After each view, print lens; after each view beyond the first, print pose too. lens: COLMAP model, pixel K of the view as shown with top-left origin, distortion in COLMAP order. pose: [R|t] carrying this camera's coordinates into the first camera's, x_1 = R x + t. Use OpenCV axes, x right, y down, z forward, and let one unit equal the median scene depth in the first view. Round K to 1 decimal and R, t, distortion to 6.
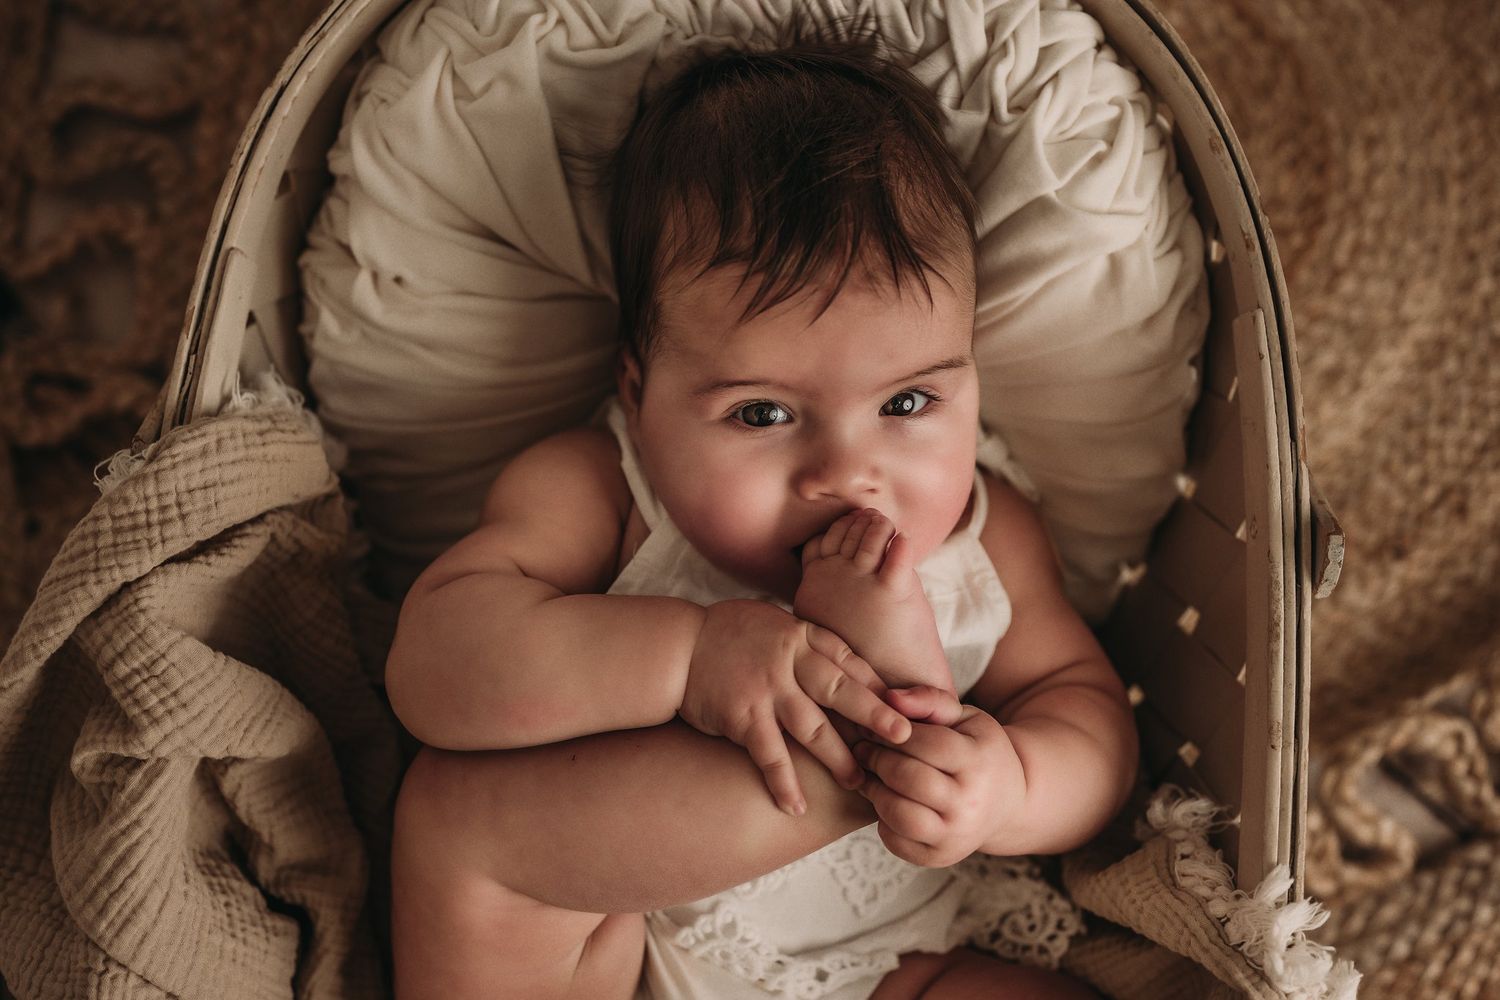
lens RADIAL K [[2132.2, 0, 732.2], [0, 2132.2, 496.0], [0, 0, 1]] dist [-0.097707, 0.160040]
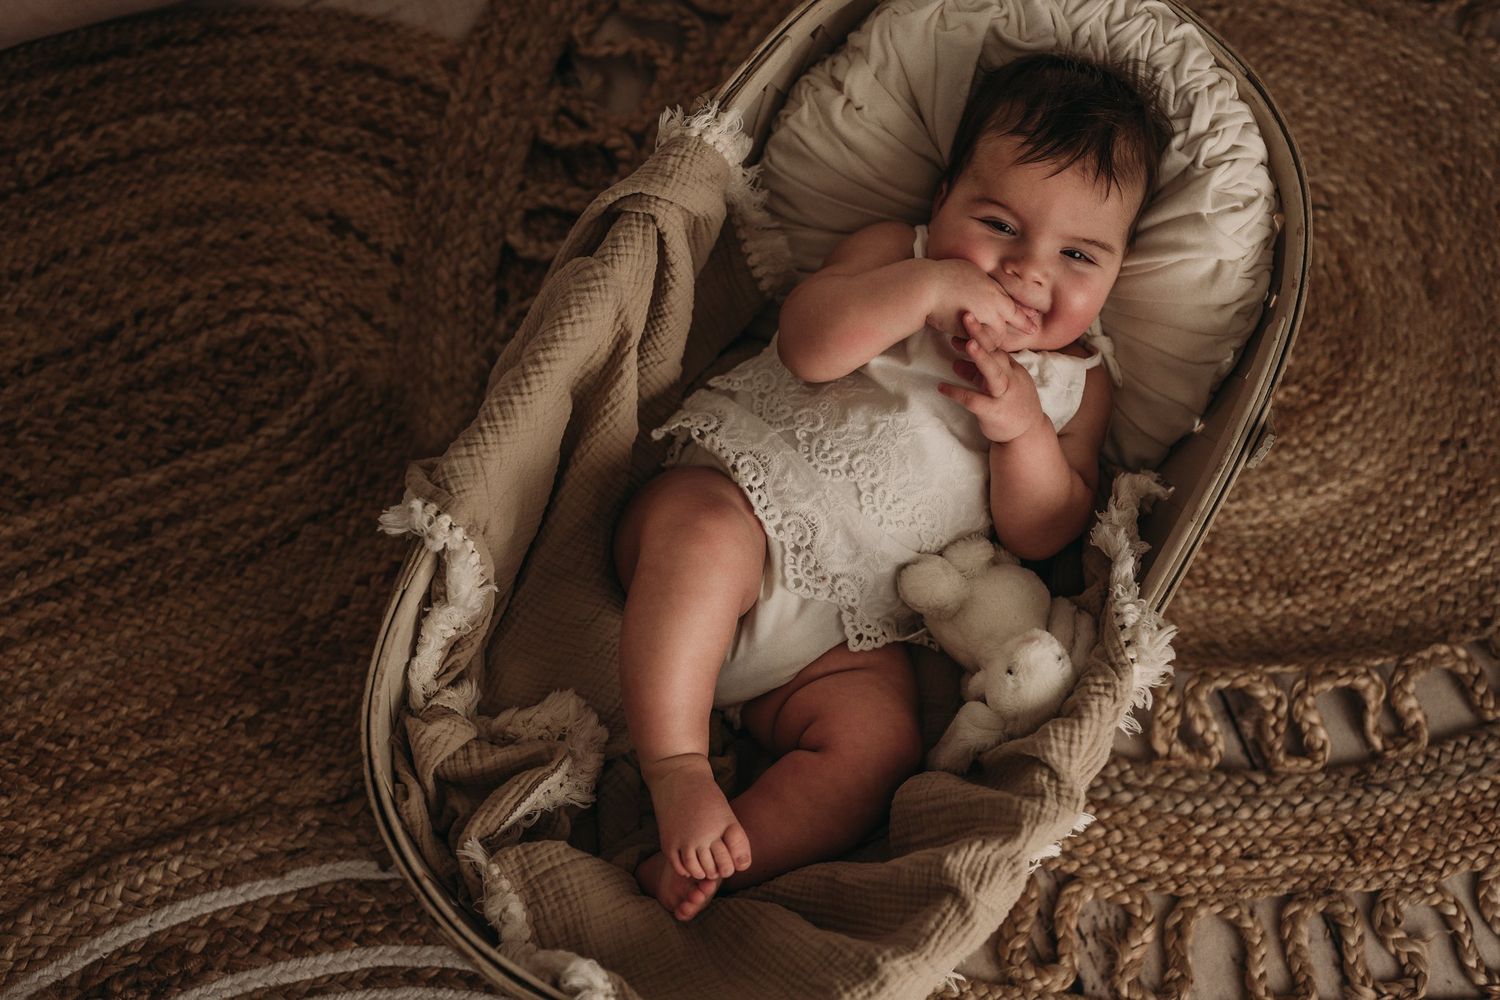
lens RADIAL K [[2132.2, 0, 732.2], [0, 2132.2, 496.0], [0, 0, 1]] dist [-0.097707, 0.160040]
pose [[0.889057, 0.455063, -0.049955, -0.007582], [-0.457098, 0.876372, -0.151769, 0.482771], [-0.025285, 0.157765, 0.987153, -0.674331]]
